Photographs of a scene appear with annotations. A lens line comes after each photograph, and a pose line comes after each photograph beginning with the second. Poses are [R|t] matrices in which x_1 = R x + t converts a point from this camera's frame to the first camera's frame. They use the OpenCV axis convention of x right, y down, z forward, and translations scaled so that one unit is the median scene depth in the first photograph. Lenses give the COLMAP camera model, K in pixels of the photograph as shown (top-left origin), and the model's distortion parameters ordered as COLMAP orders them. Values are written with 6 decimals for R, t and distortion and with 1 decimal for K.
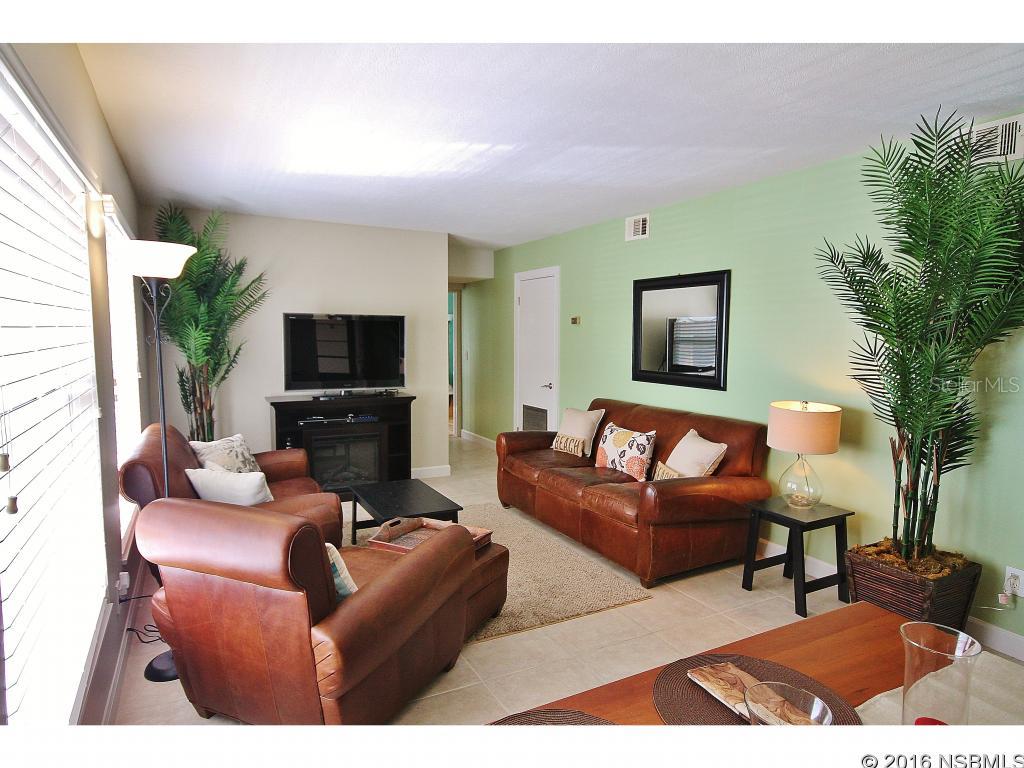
lens RADIAL K [[588.5, 0, 512.0], [0, 588.5, 384.0], [0, 0, 1]] dist [0.034765, 0.000166]
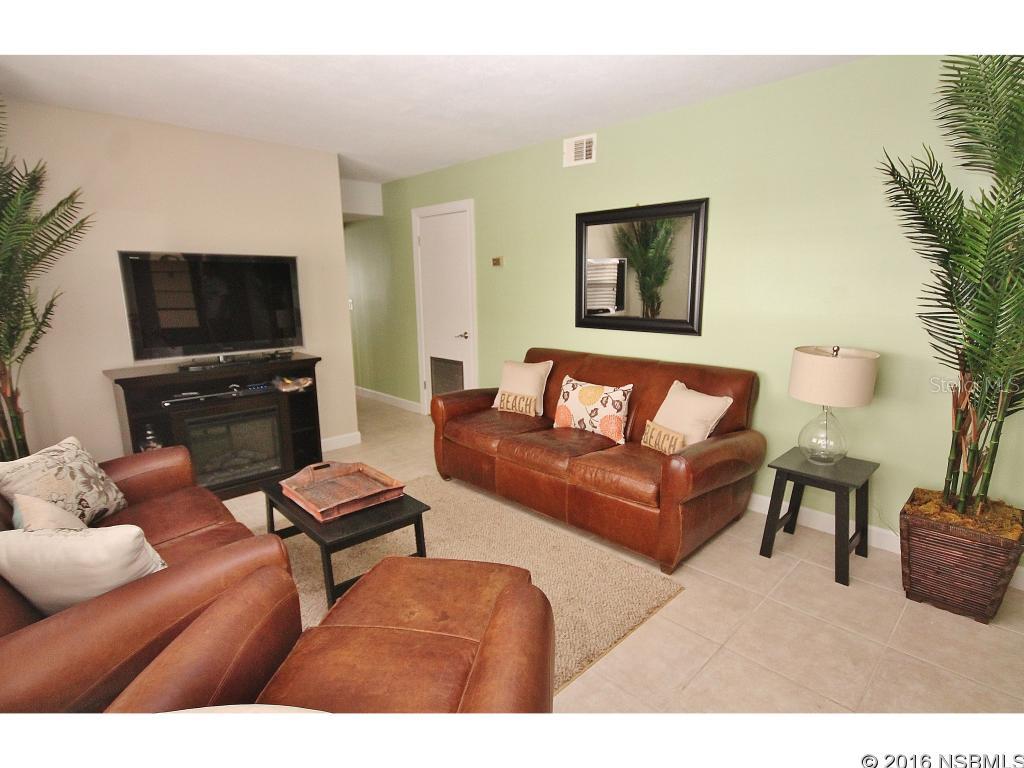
lens RADIAL K [[520.7, 0, 512.0], [0, 520.7, 384.0], [0, 0, 1]] dist [0.036515, -0.017544]
pose [[0.959171, -0.072211, 0.273453, -0.129457], [0.041666, 0.992386, 0.115909, -0.017861], [-0.279741, -0.099782, 0.954876, 0.271486]]
